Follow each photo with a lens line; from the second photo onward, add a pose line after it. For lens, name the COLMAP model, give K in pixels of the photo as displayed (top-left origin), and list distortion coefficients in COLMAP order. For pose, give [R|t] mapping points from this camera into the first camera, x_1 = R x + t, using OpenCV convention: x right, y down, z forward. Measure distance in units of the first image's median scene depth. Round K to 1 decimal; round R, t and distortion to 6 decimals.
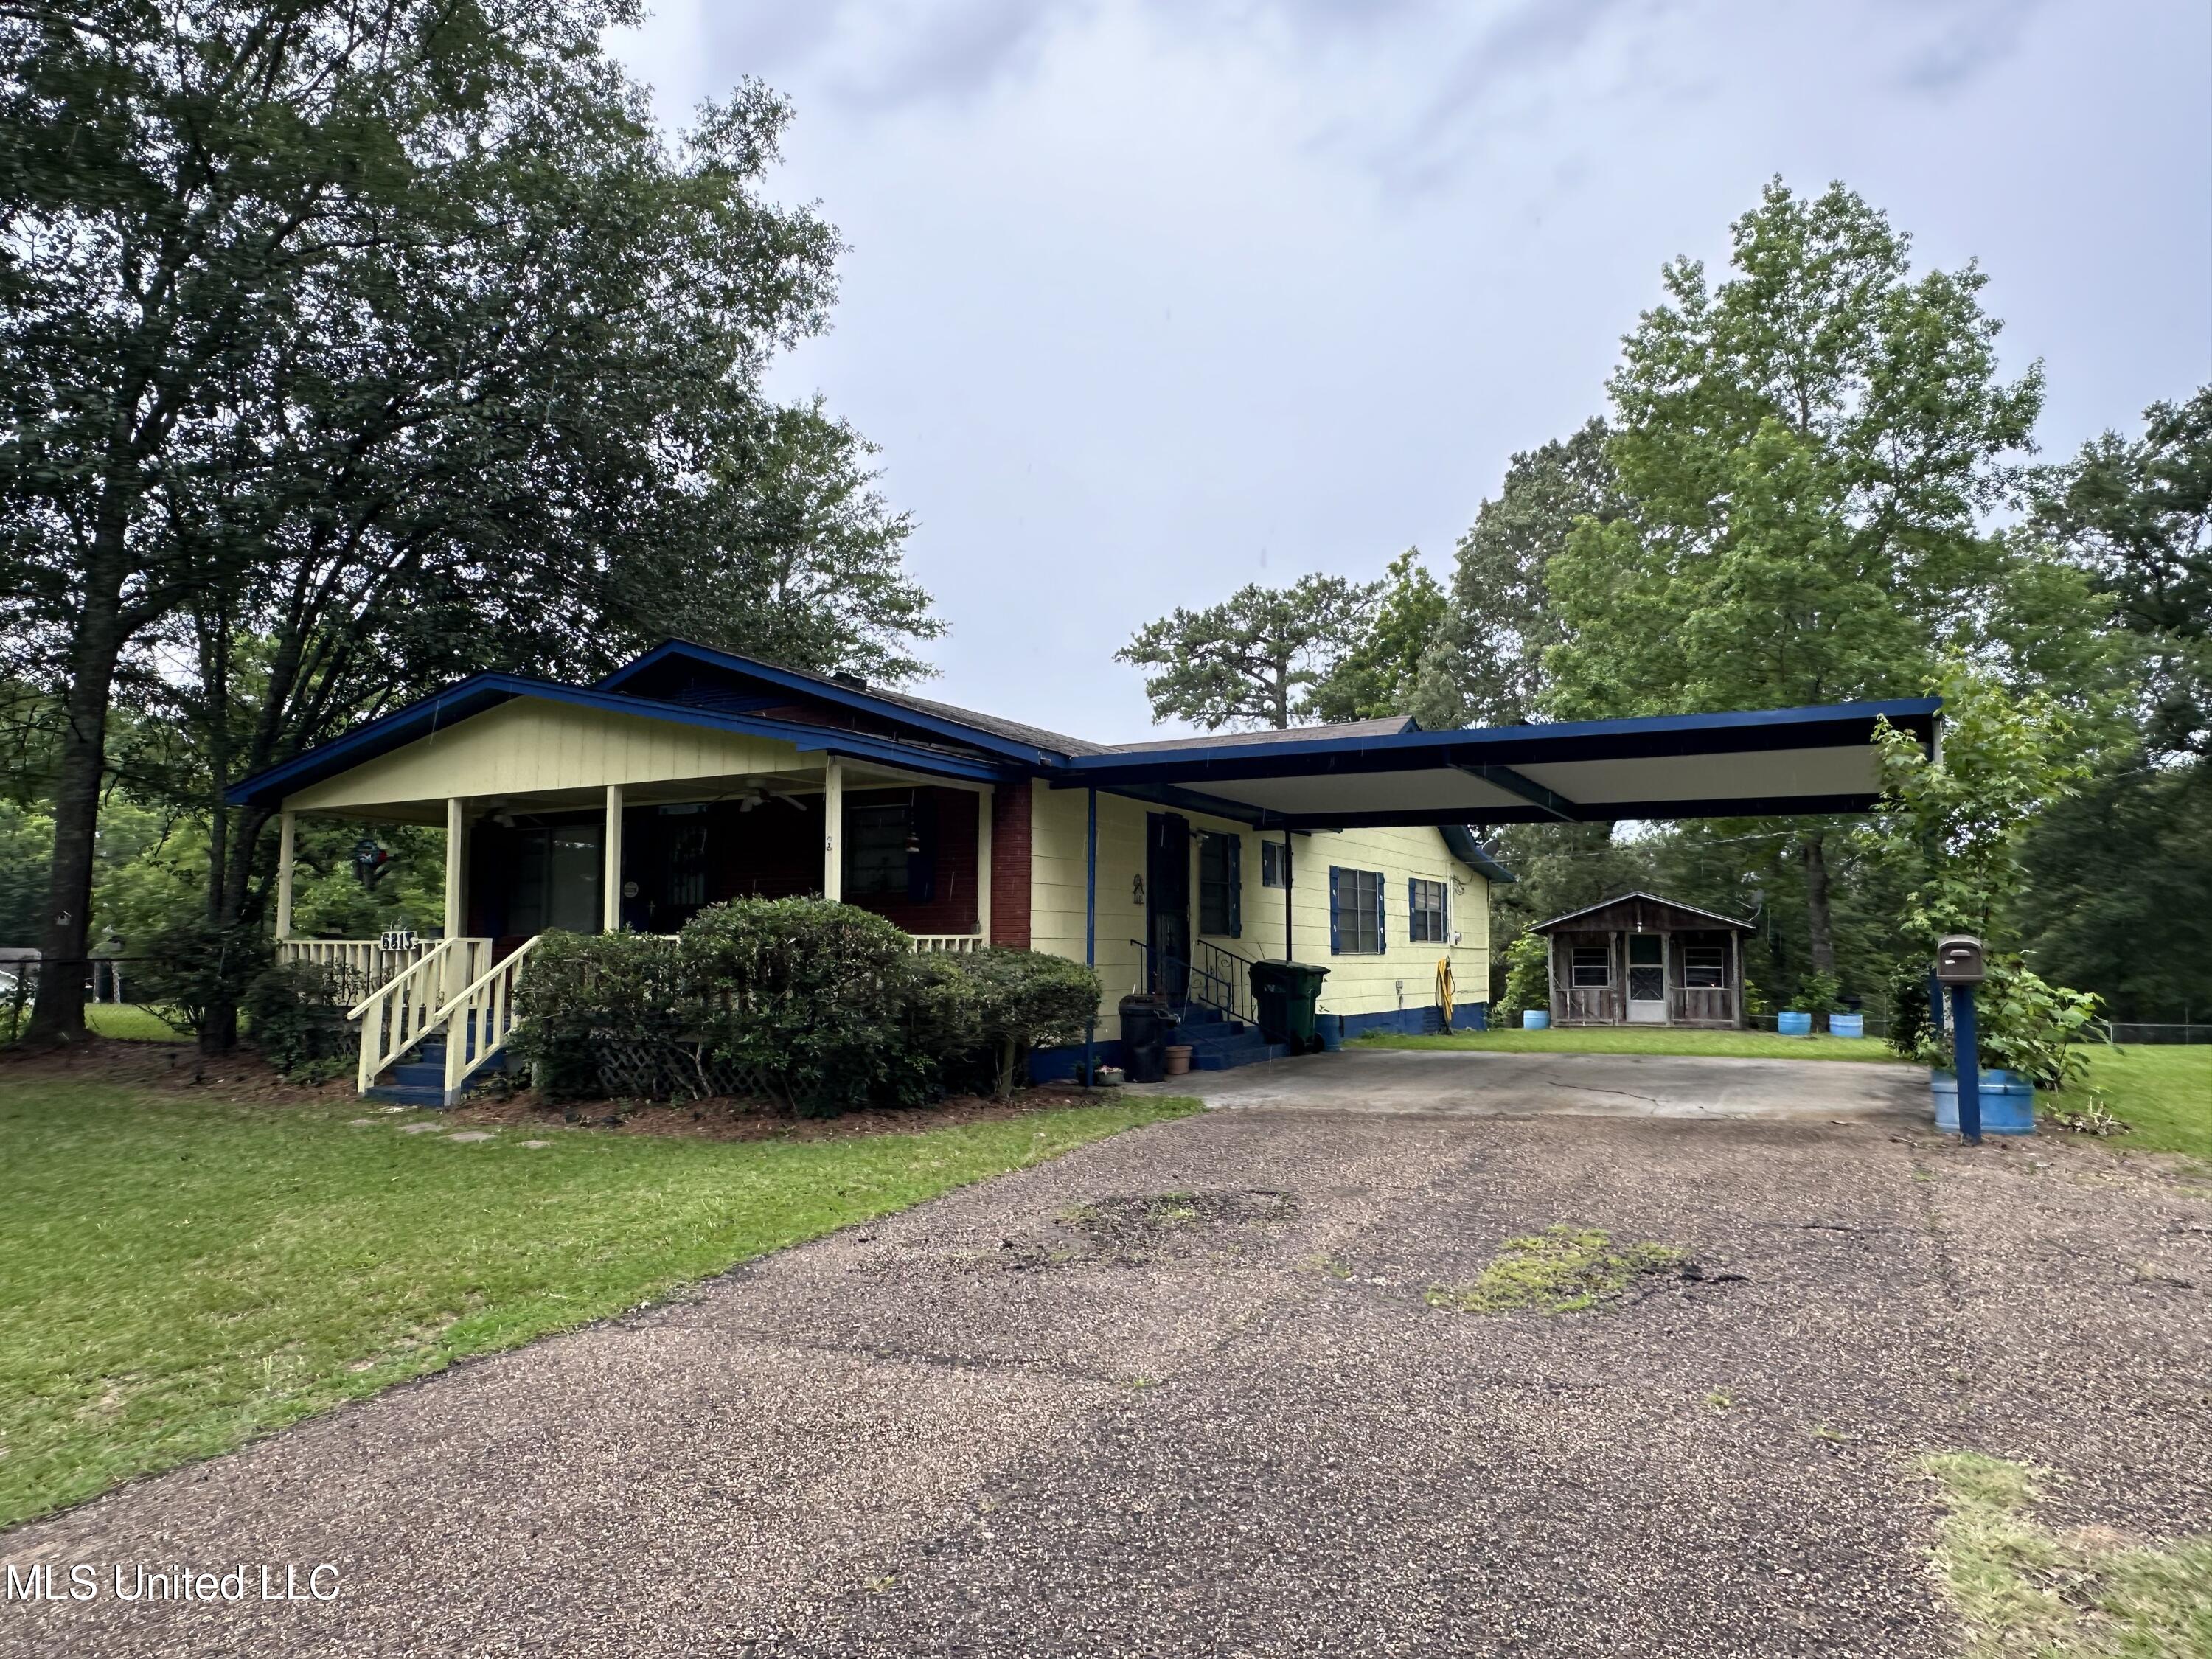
lens RADIAL K [[1447.6, 0, 1108.3], [0, 1447.6, 827.9], [0, 0, 1]] dist [0.002433, -0.000298]
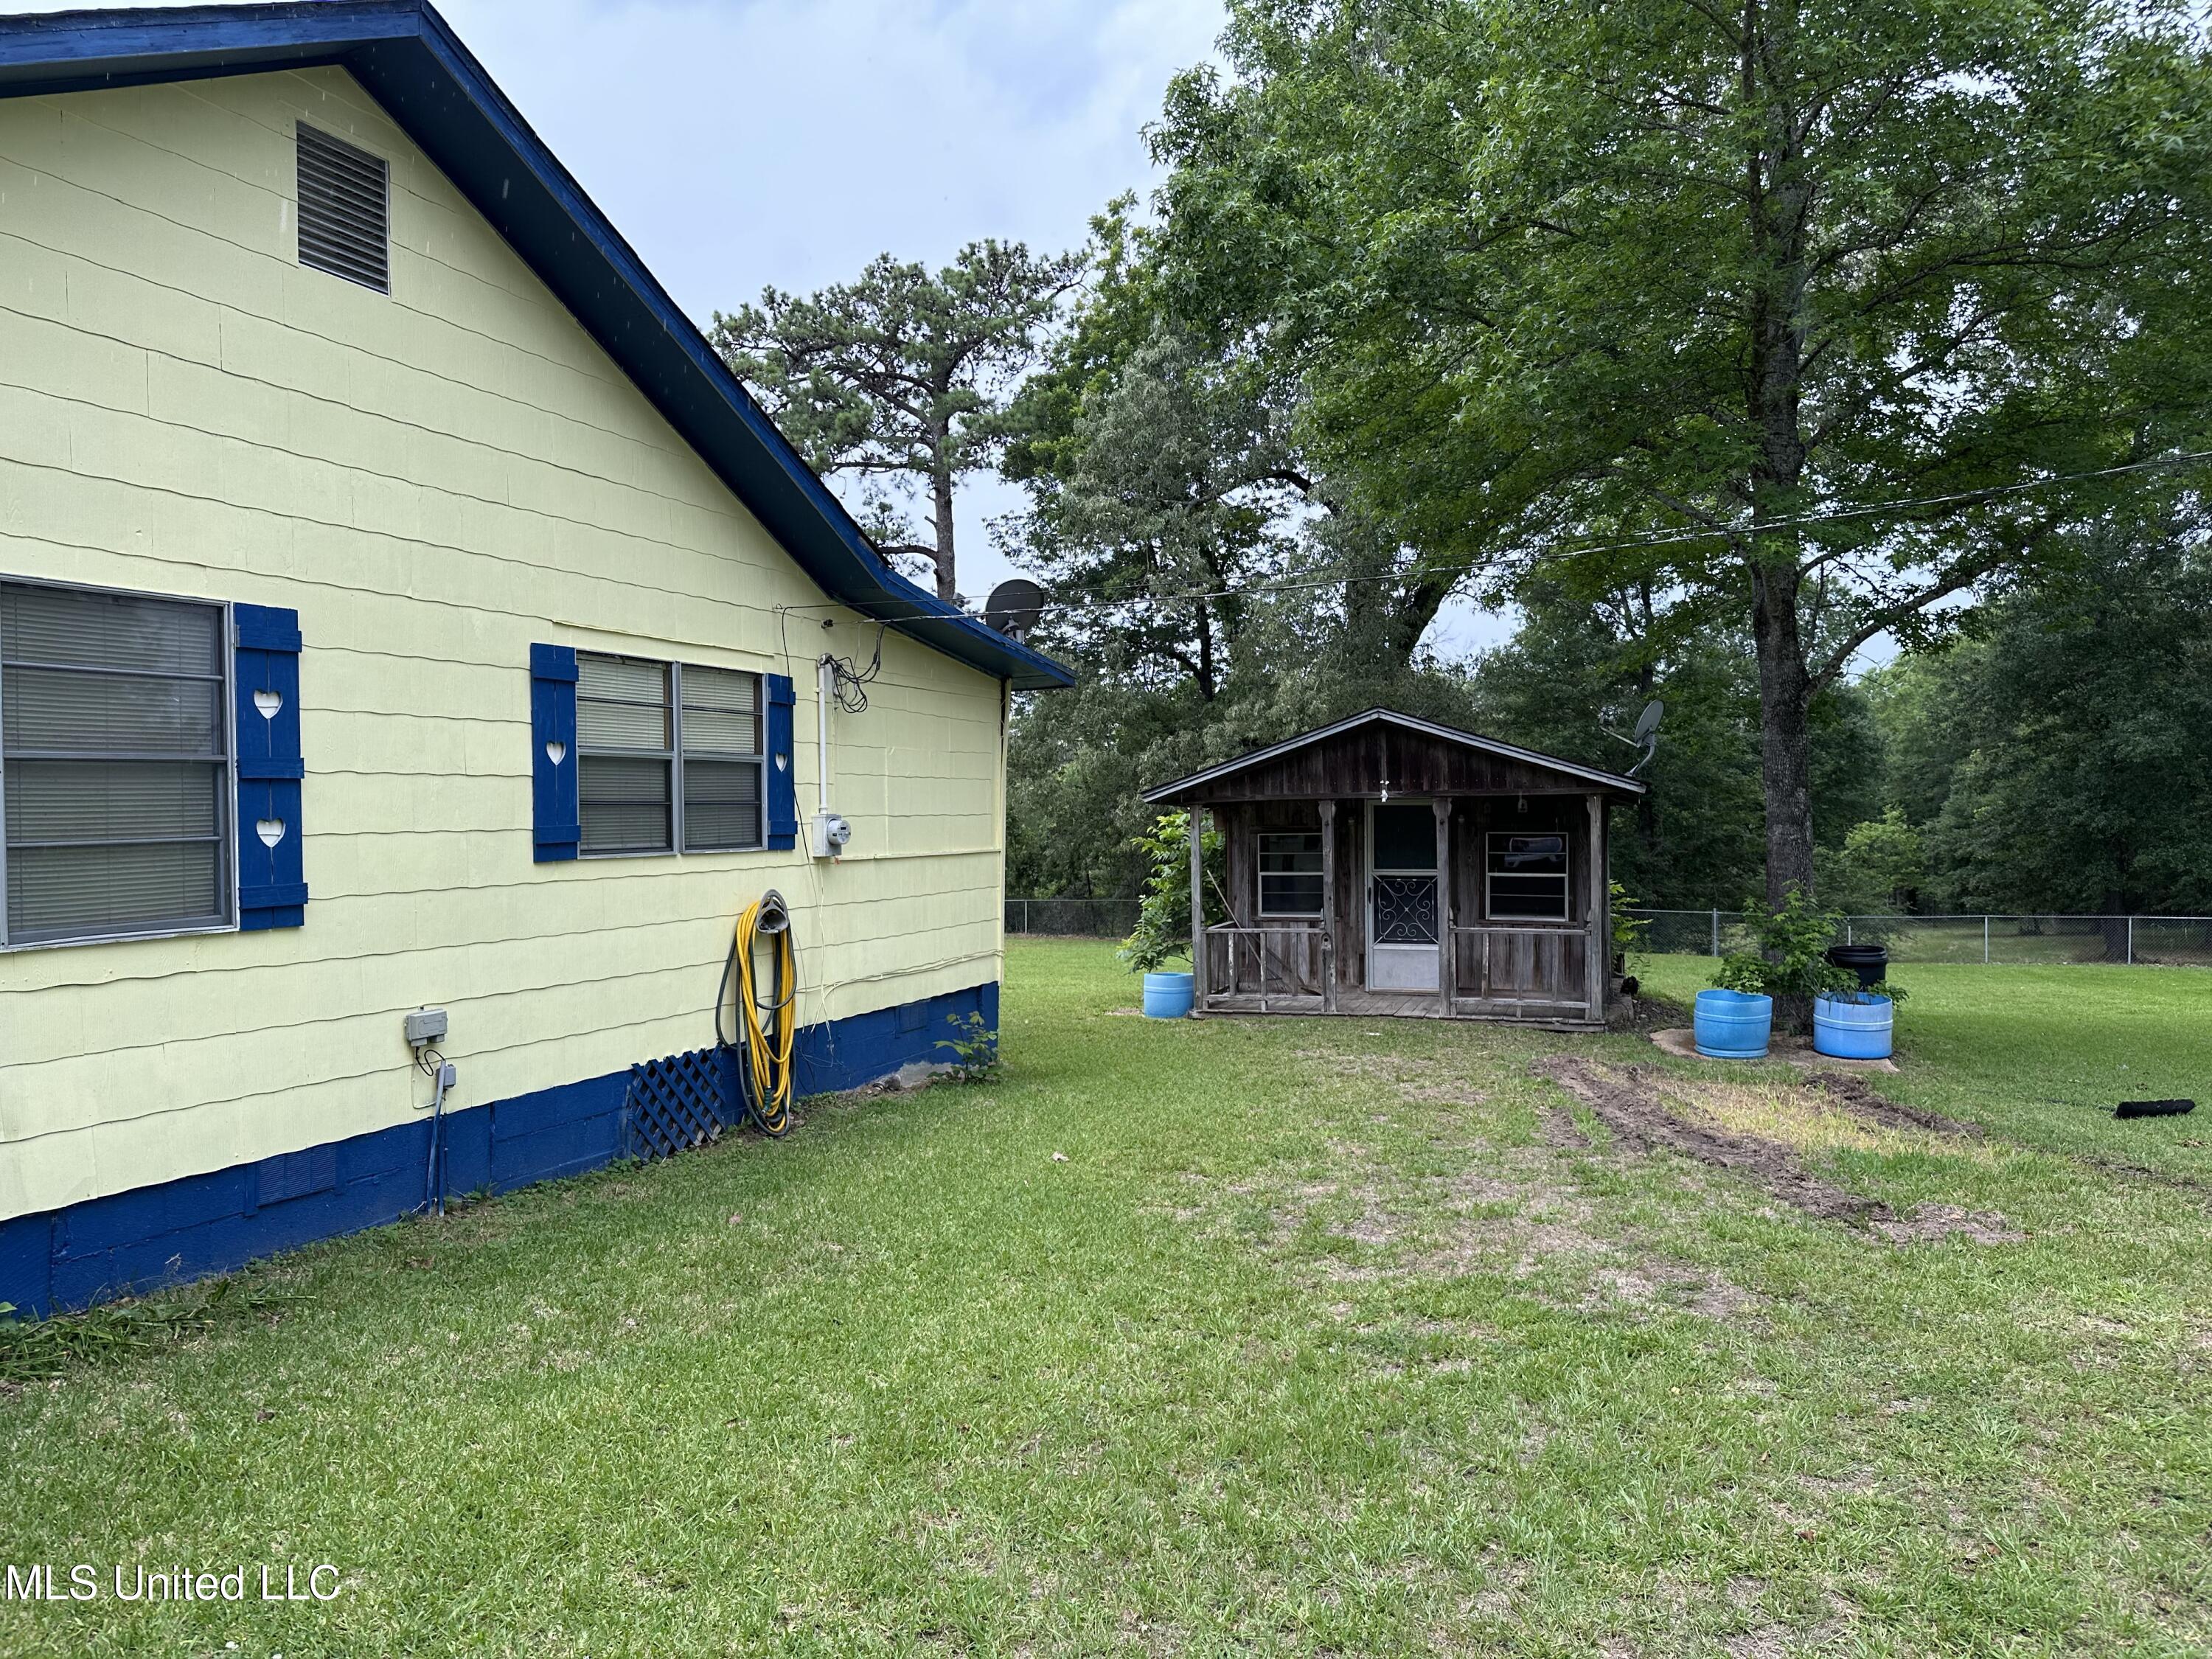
lens RADIAL K [[1551.5, 0, 1102.5], [0, 1551.5, 833.7], [0, 0, 1]] dist [0.066948, -0.083986]
pose [[0.994296, -0.013441, 0.105806, 0.219184], [0.002472, 0.994665, 0.103128, 0.030628], [-0.106628, -0.102278, 0.989025, 0.511089]]
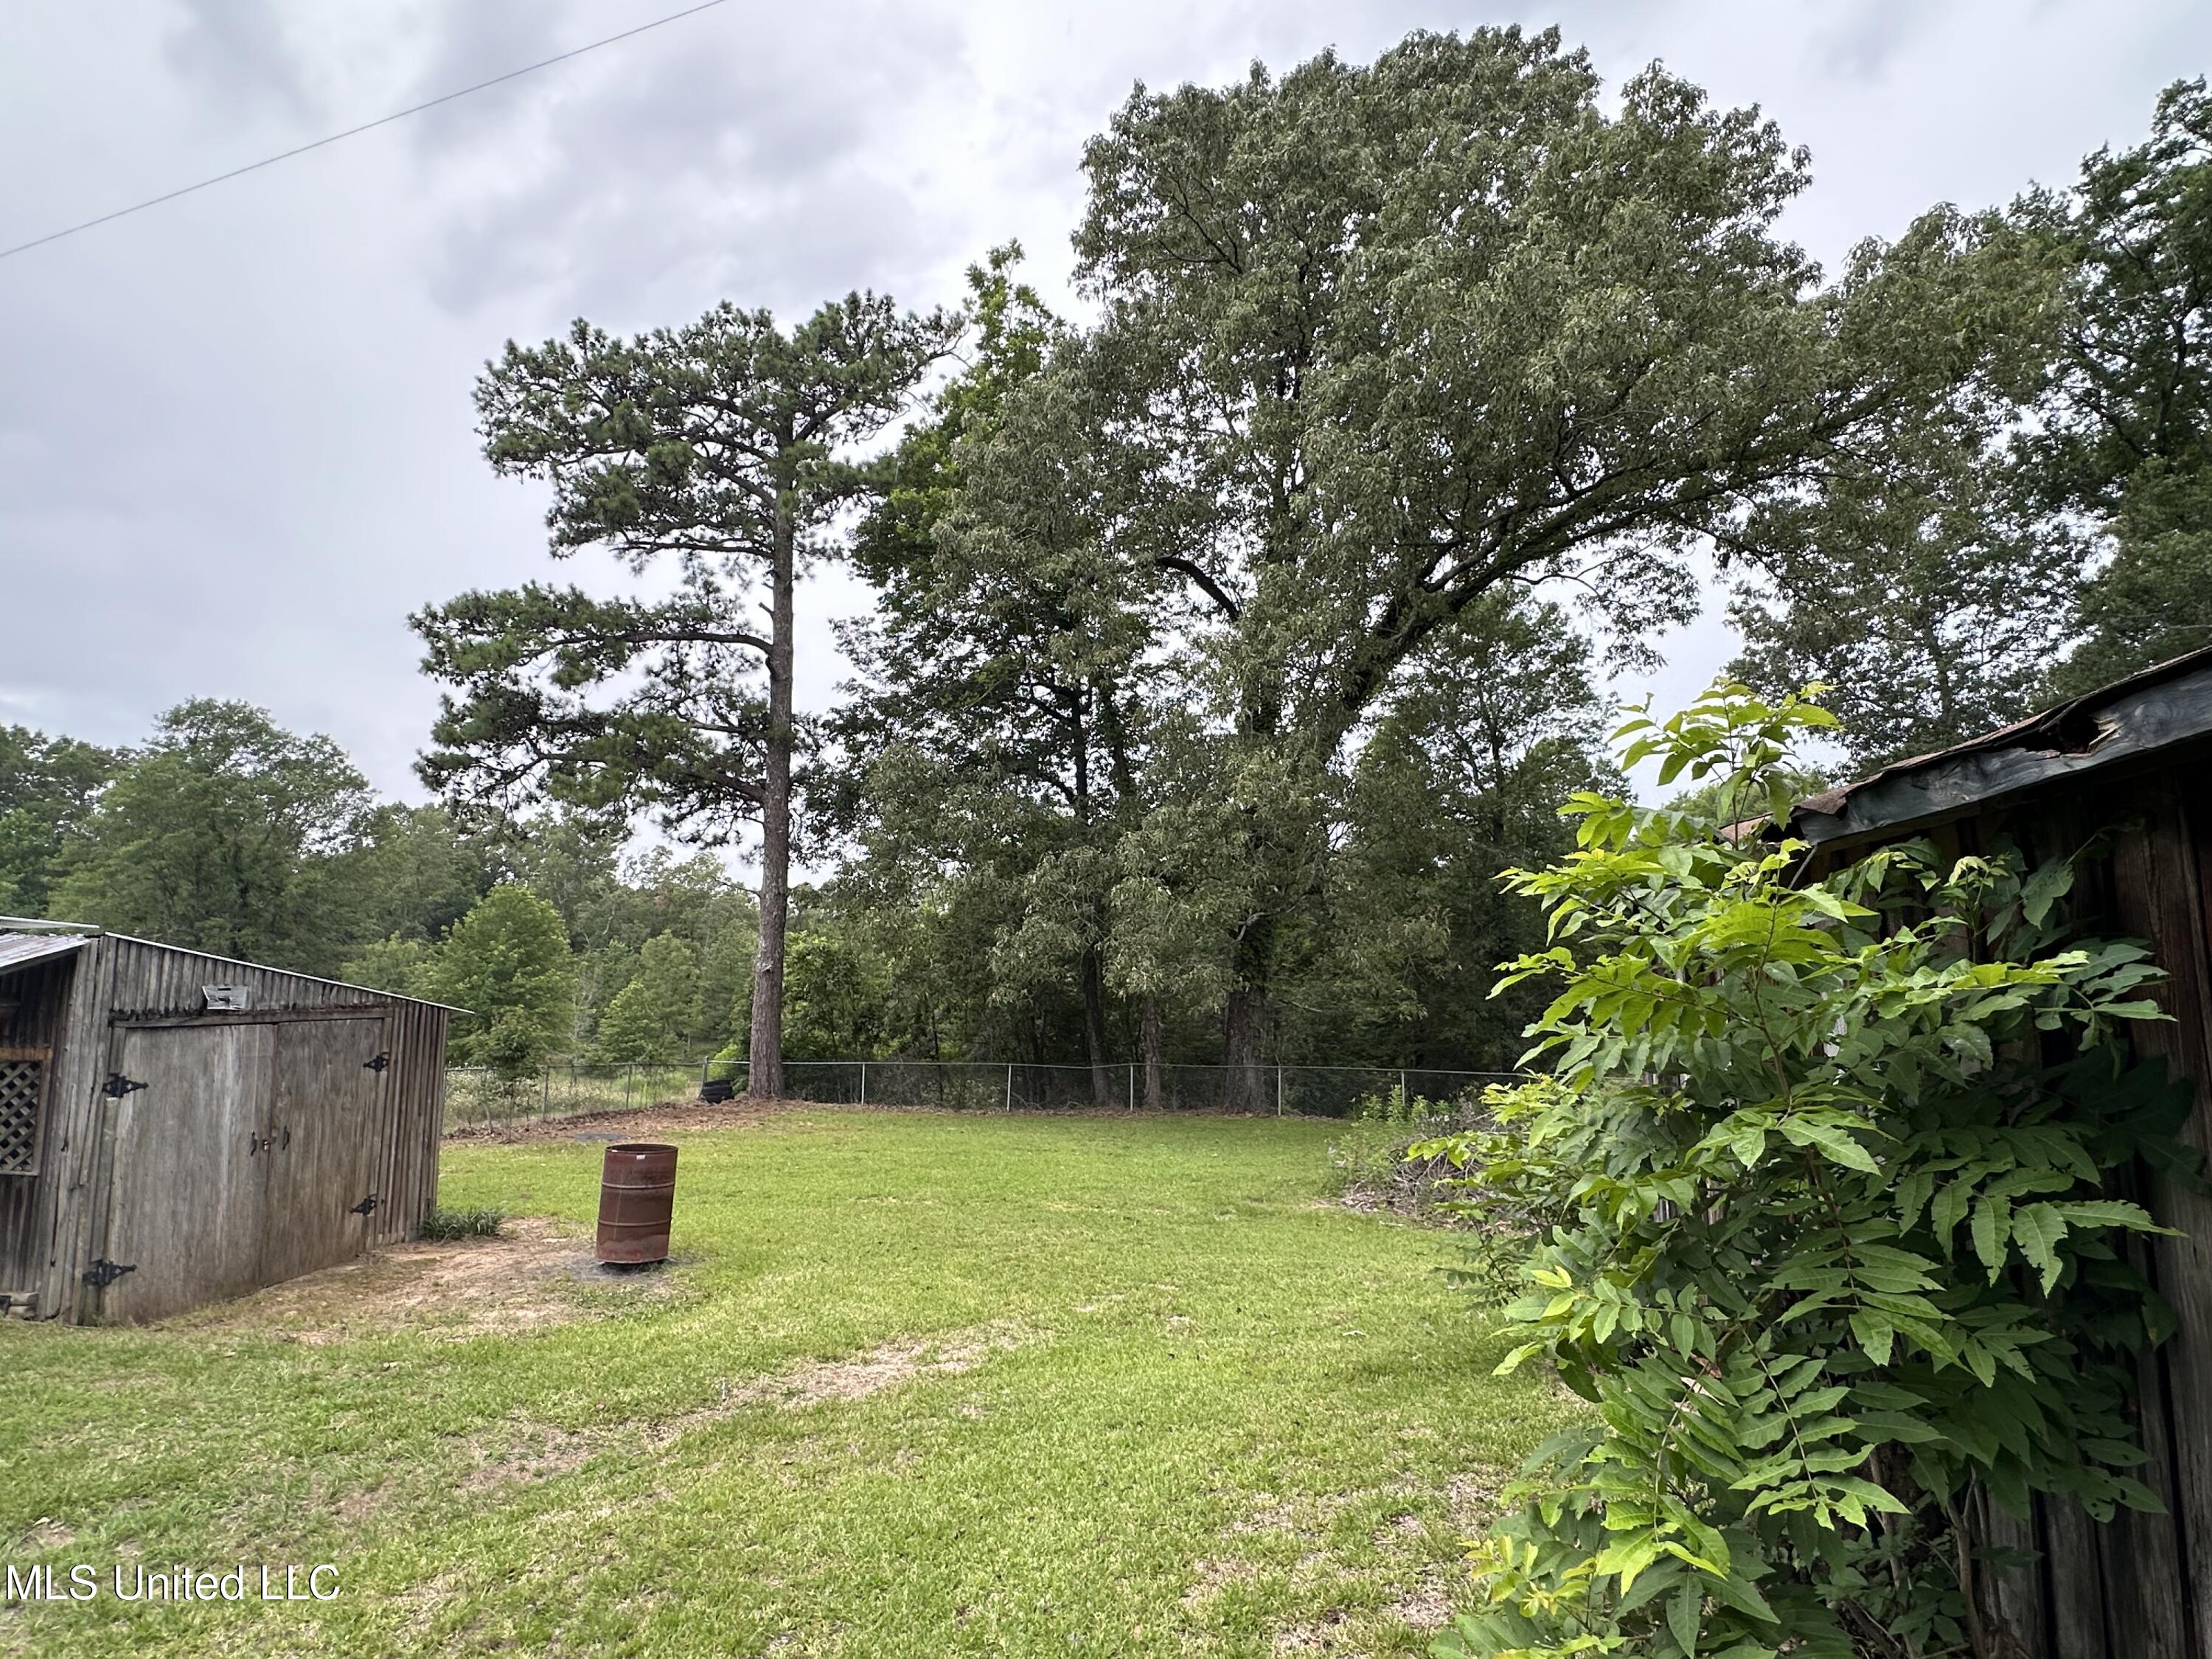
lens RADIAL K [[1189.3, 0, 1111.0], [0, 1189.3, 818.5], [0, 0, 1]] dist [-0.004300, 0.002765]
pose [[0.966399, 0.030582, 0.255222, 0.244033], [-0.021169, 0.998993, -0.039549, 0.083582], [-0.256175, 0.032818, 0.966073, 0.984549]]
